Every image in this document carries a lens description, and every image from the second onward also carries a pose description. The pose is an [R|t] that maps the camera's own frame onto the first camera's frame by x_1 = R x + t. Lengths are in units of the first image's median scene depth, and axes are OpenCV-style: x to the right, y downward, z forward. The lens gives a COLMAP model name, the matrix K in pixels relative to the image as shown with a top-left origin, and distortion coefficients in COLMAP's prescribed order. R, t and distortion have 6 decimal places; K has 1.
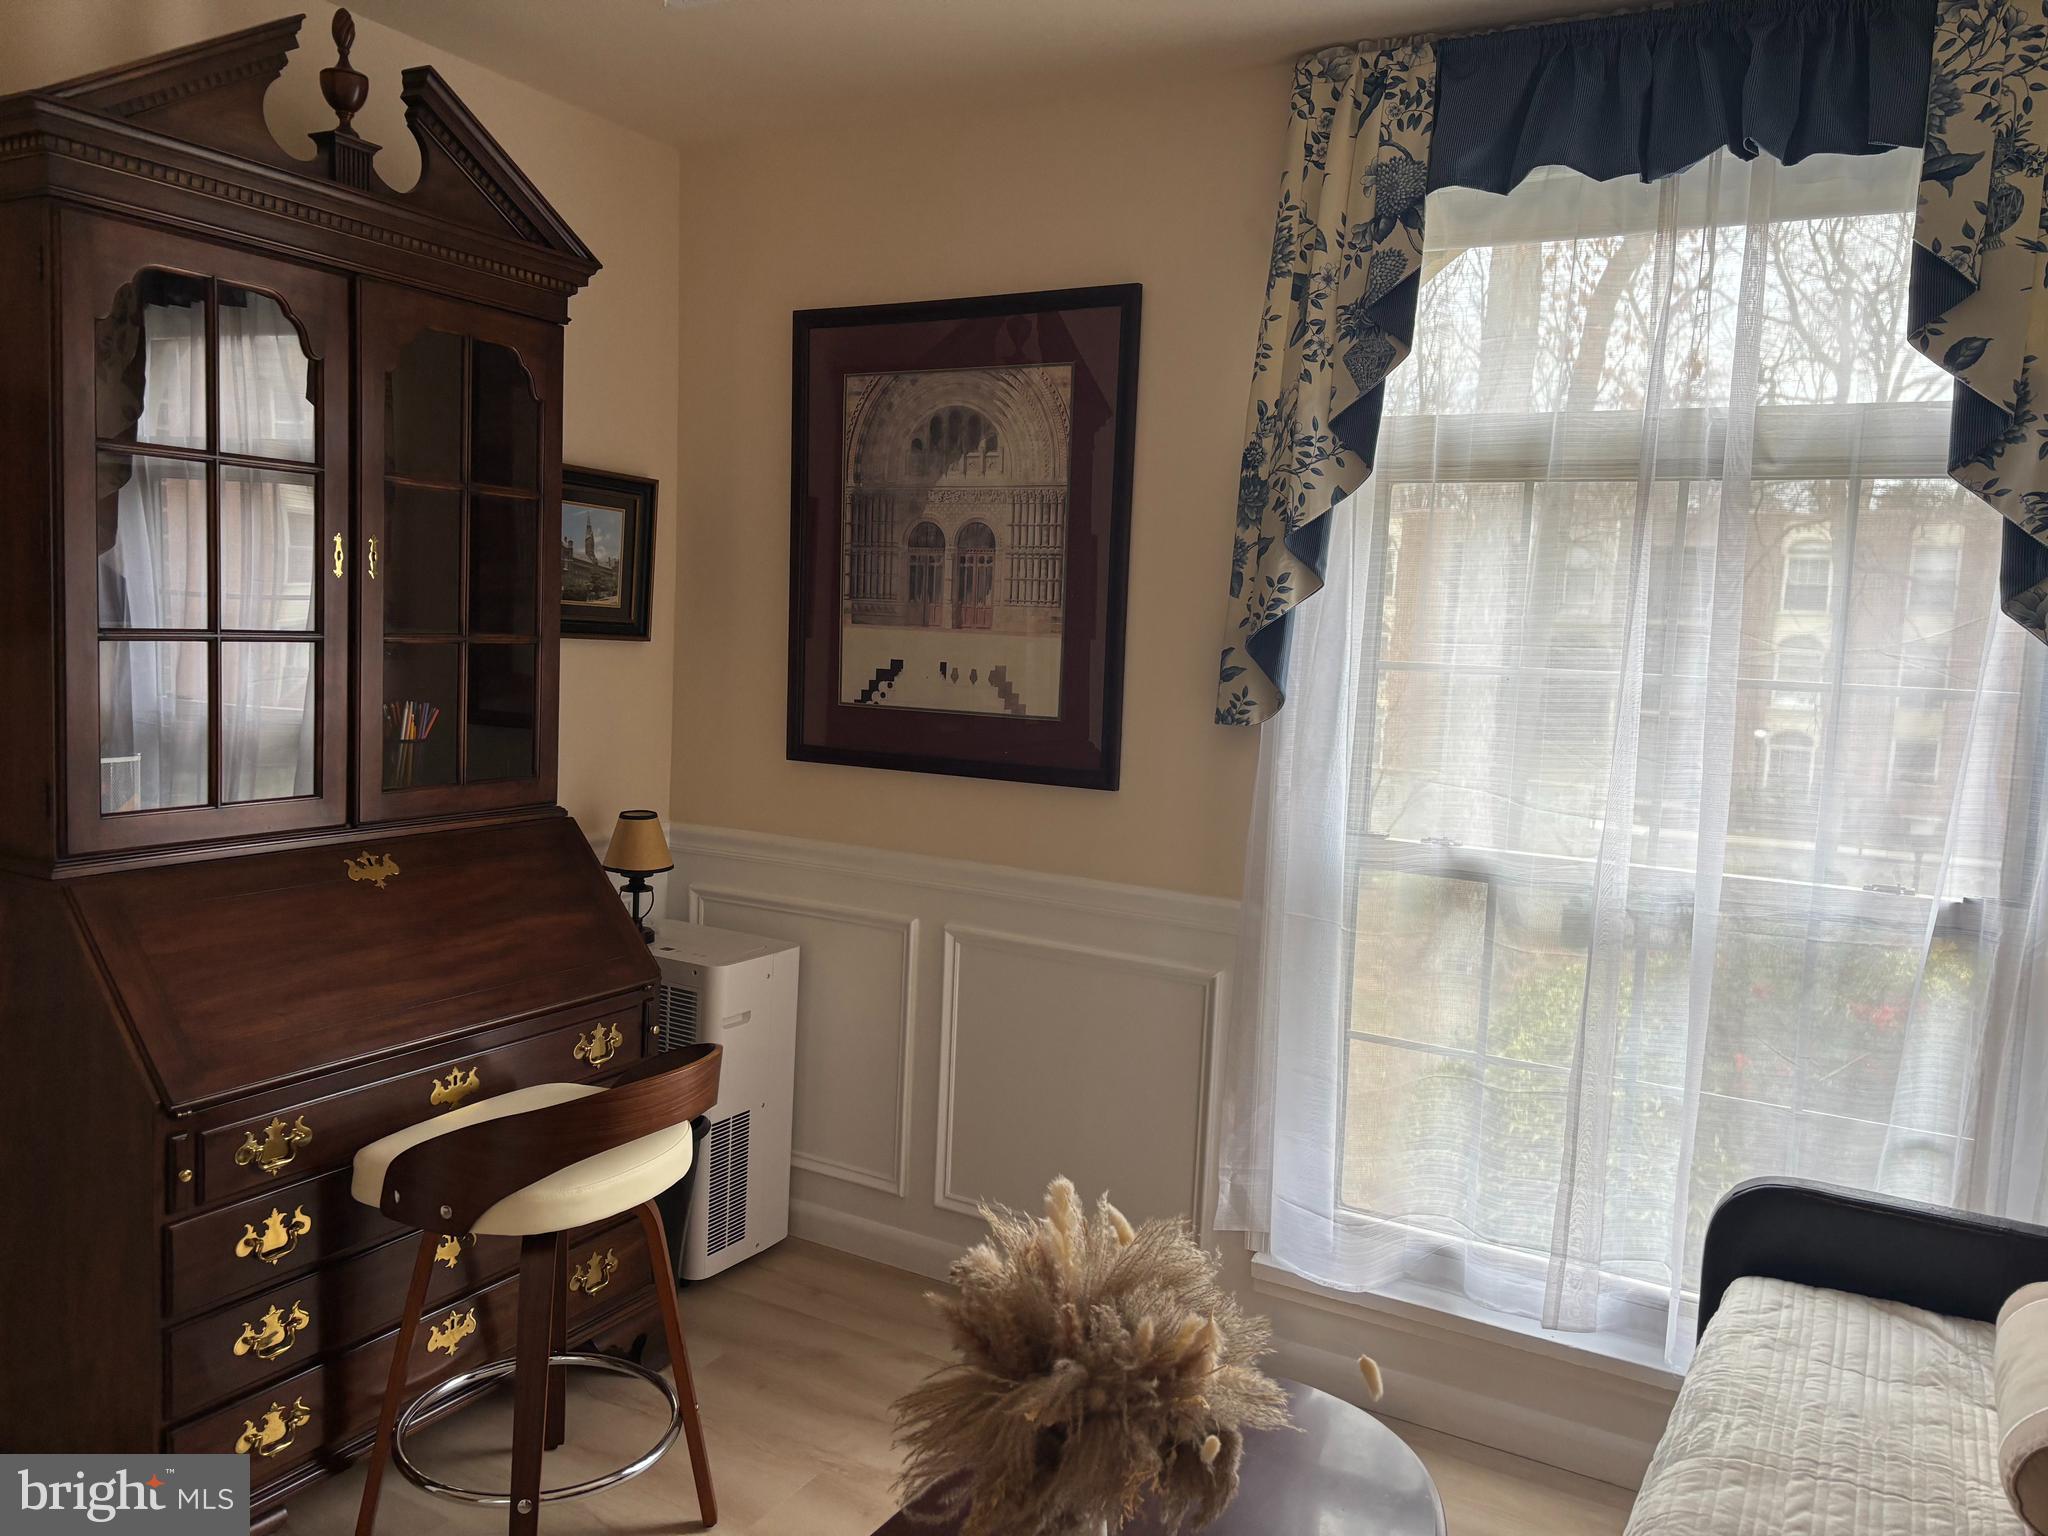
lens RADIAL K [[1505.0, 0, 1010.6], [0, 1505.0, 775.8], [0, 0, 1]] dist [0.005311, 0.002250]
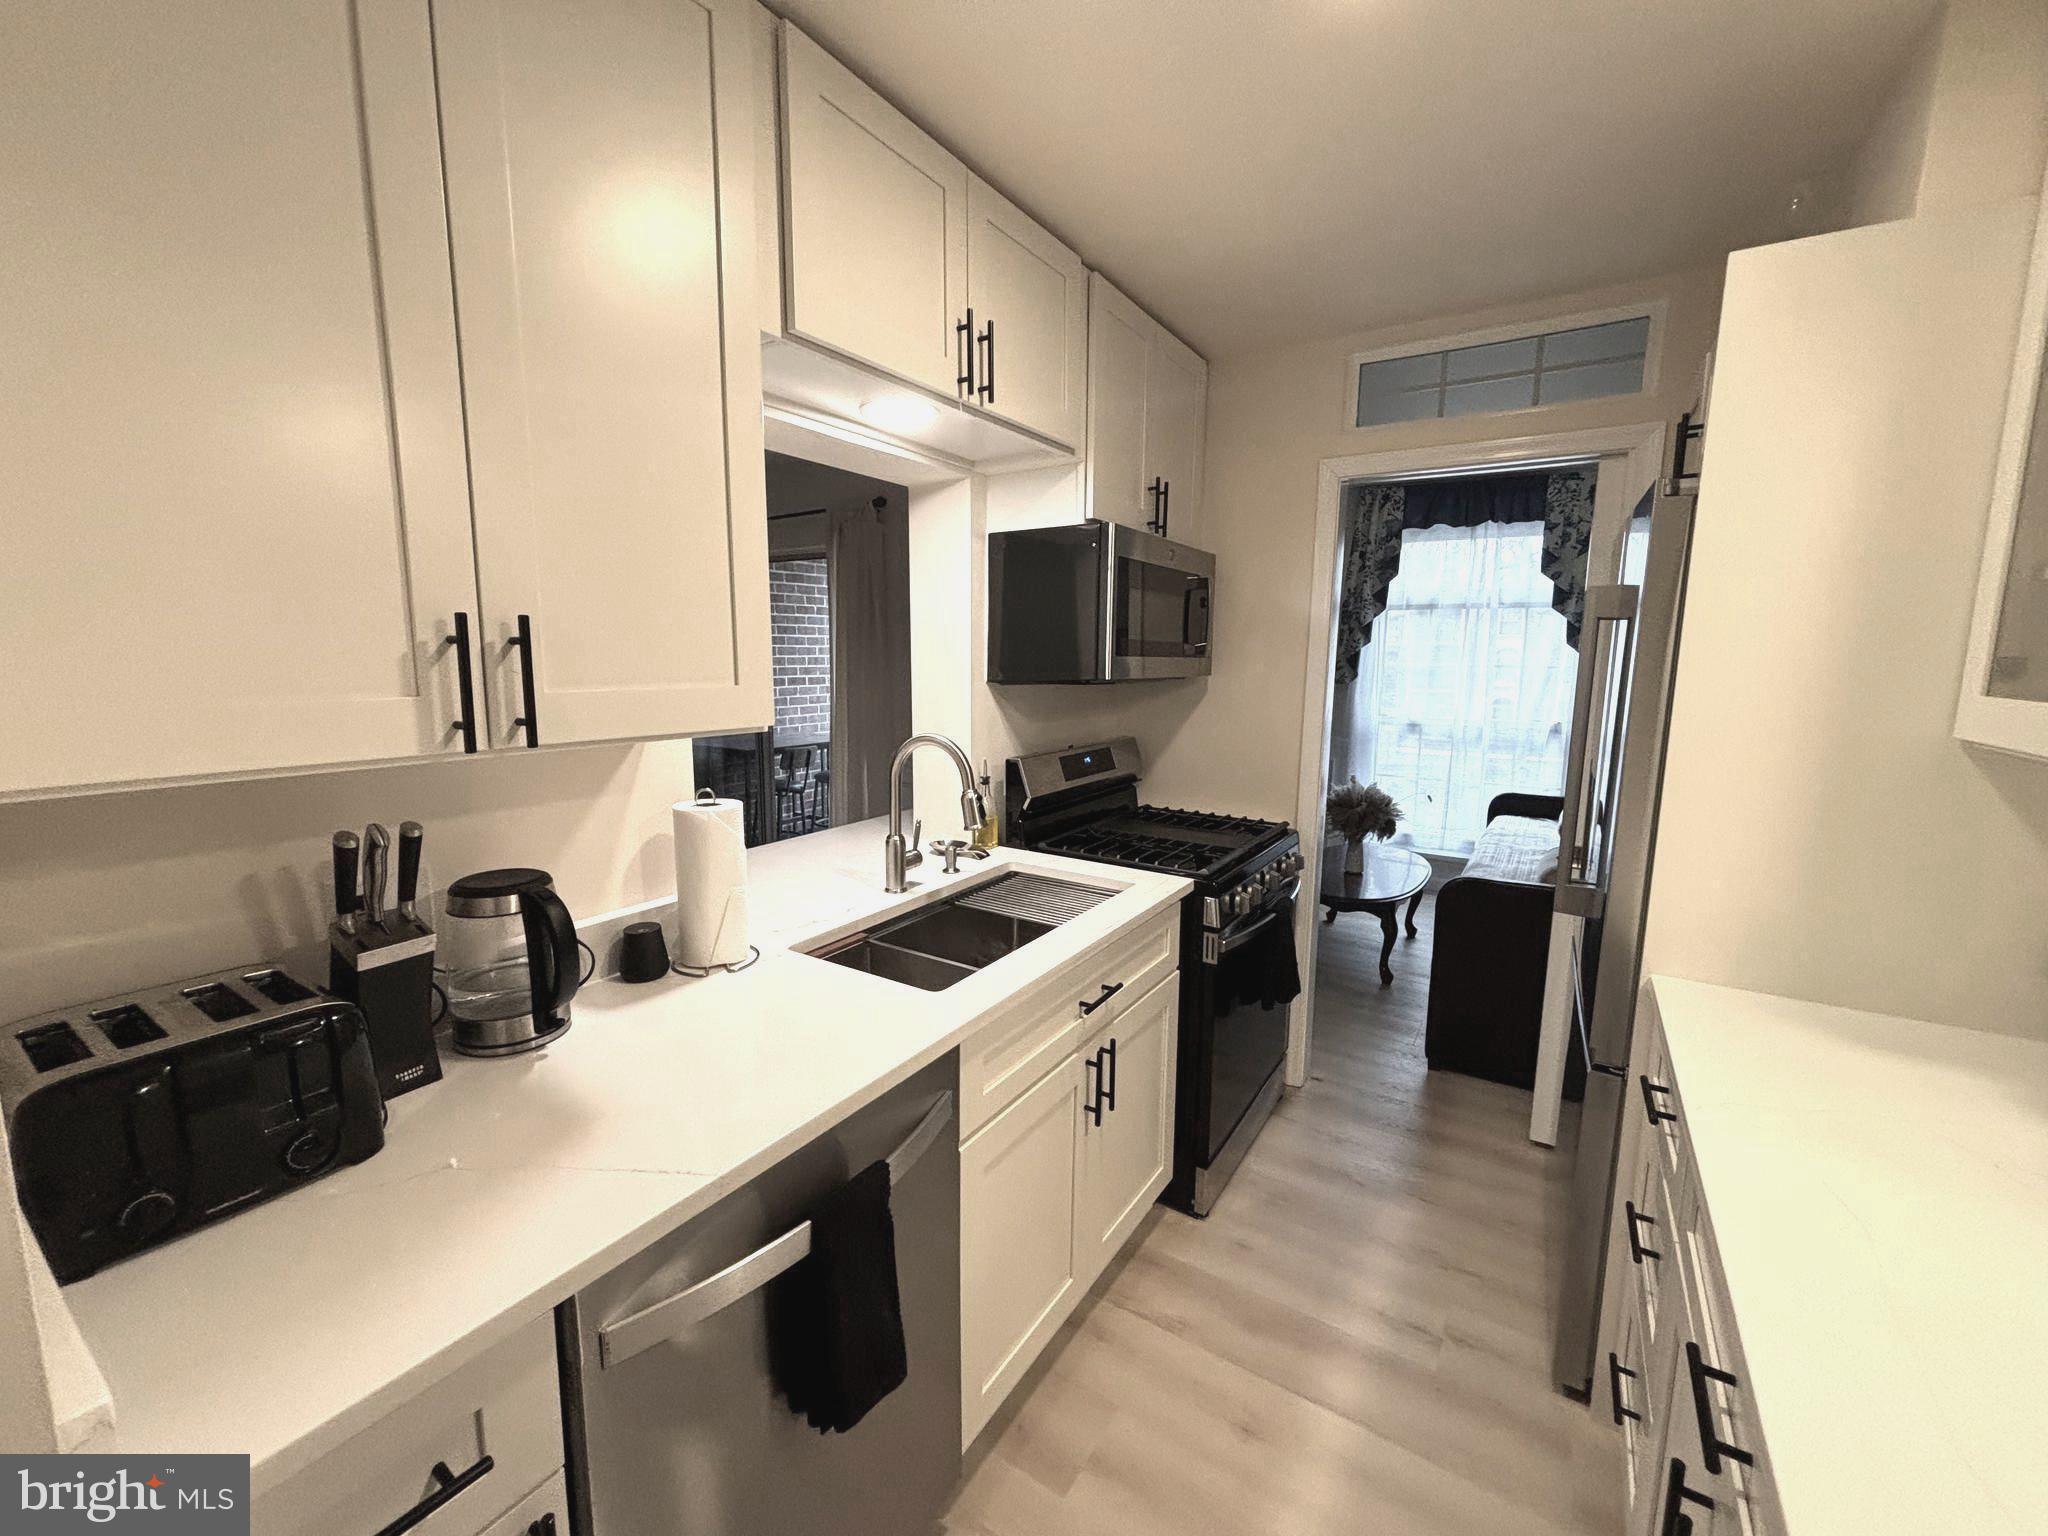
lens RADIAL K [[825.7, 0, 1023.3], [0, 825.7, 766.9], [0, 0, 1]] dist [-0.000192, 0.000206]
pose [[0.997901, -0.027286, -0.058723, -0.526470], [0.029433, 0.998918, 0.036010, 0.074880], [0.057677, -0.037663, 0.997625, -1.030456]]
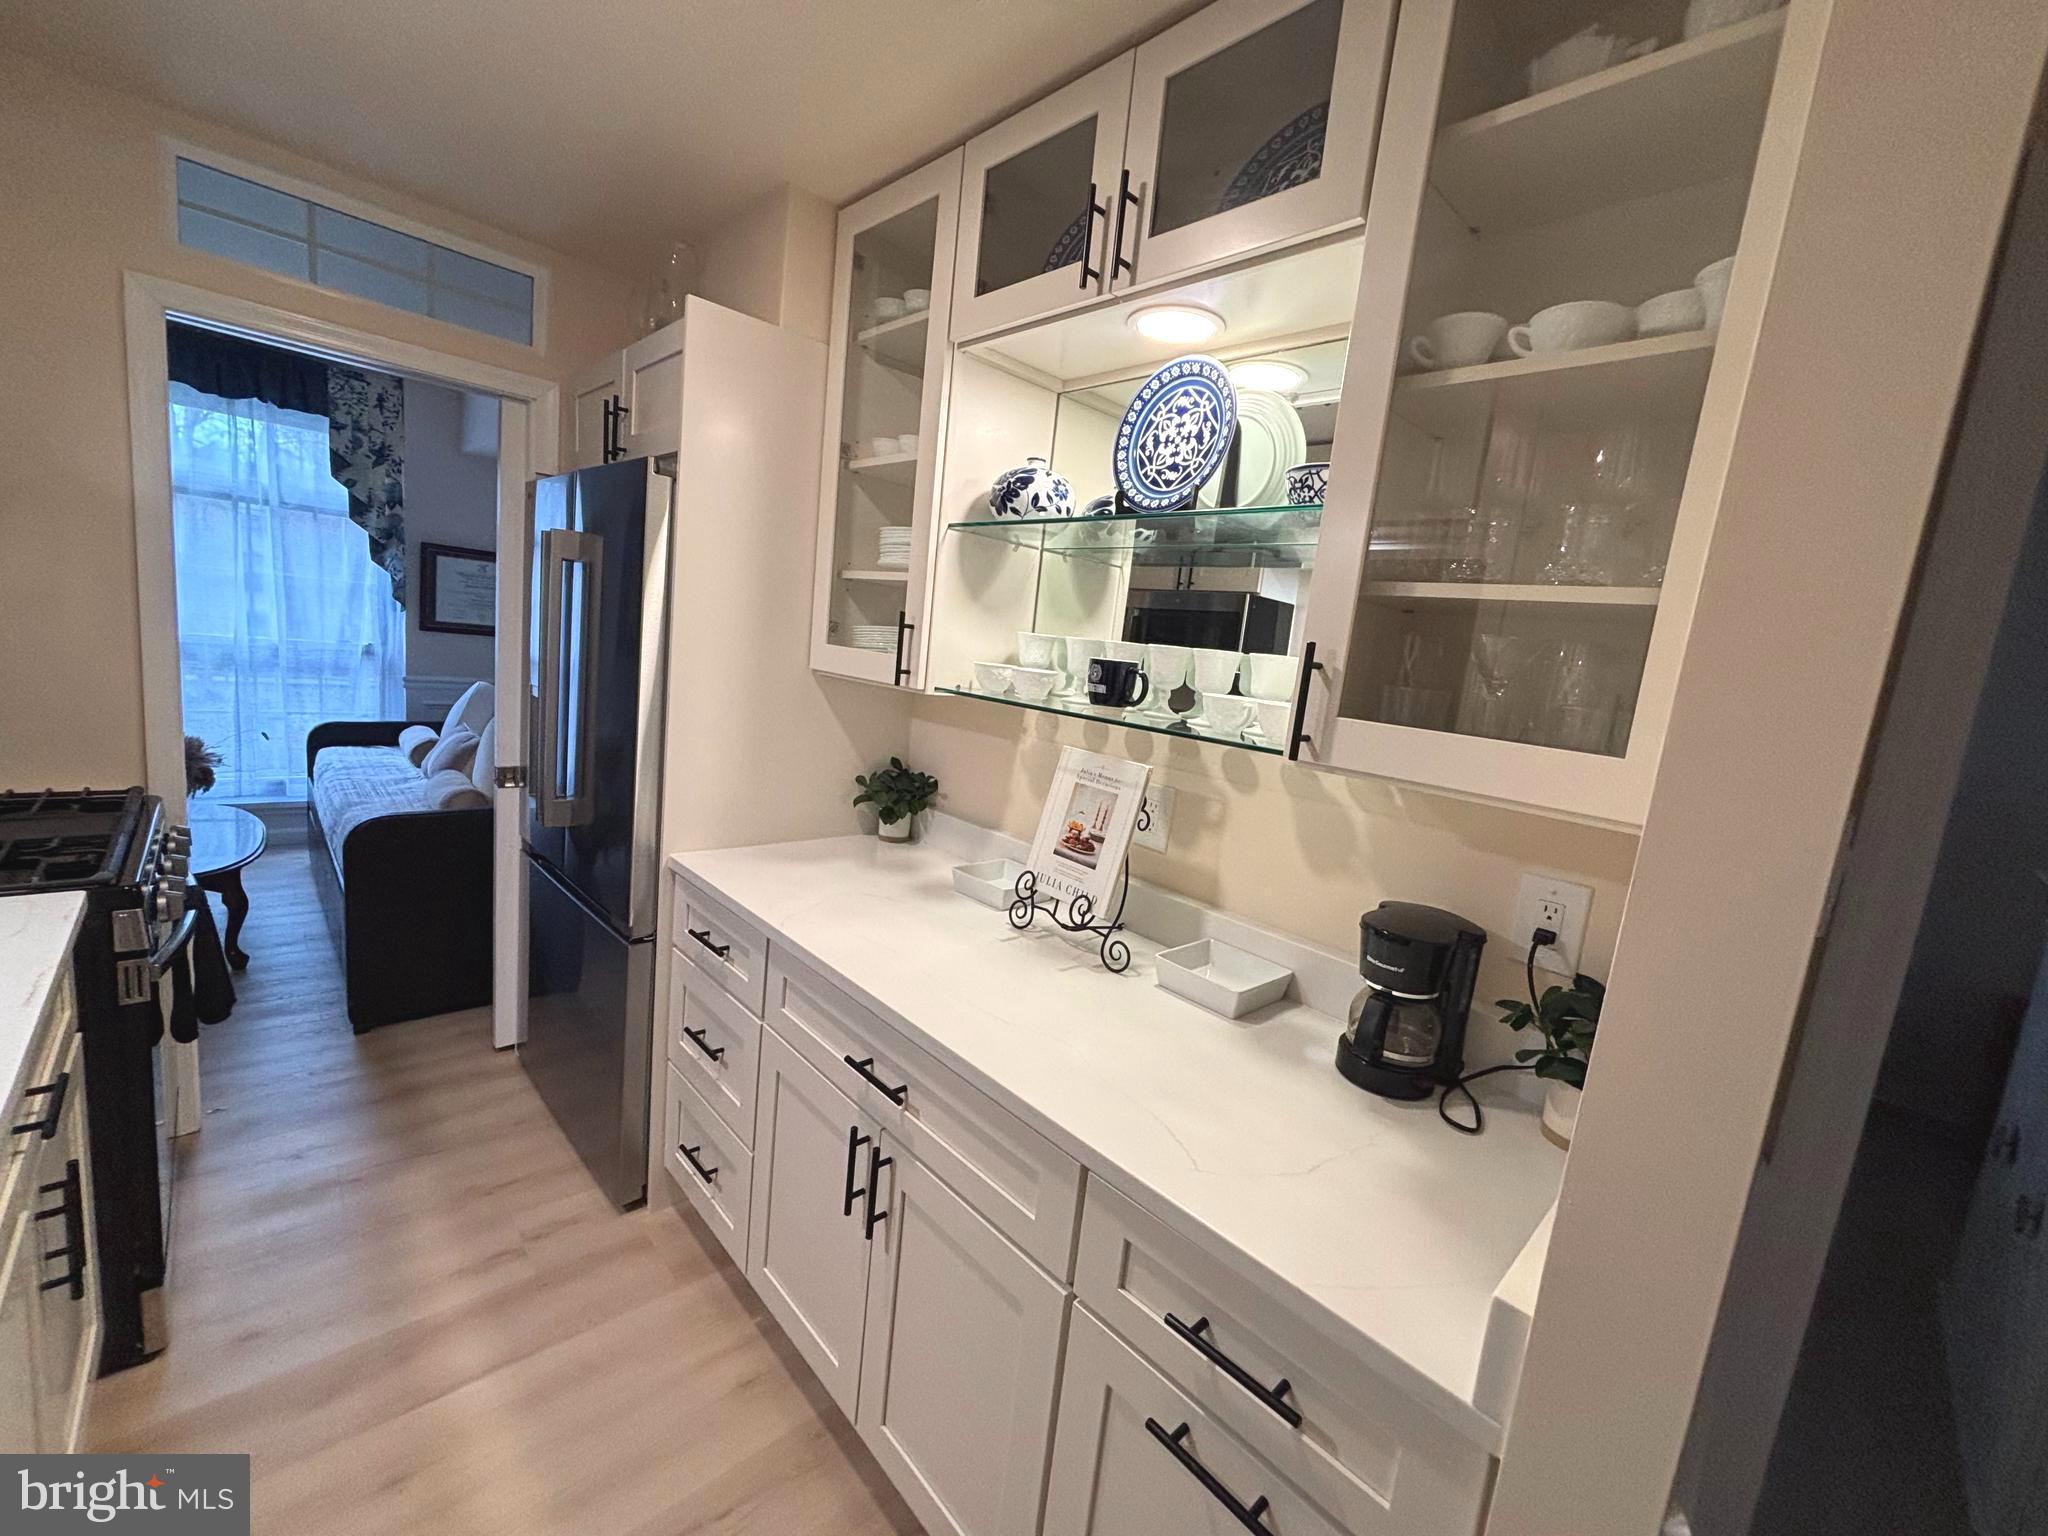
lens RADIAL K [[825.7, 0, 1018.5], [0, 825.7, 763.8], [0, 0, 1]] dist [-0.000192, 0.000206]
pose [[0.286190, -0.154157, 0.945691, -0.741527], [0.003620, 0.987140, 0.159818, 0.054232], [-0.958166, -0.042315, 0.283067, -0.934549]]
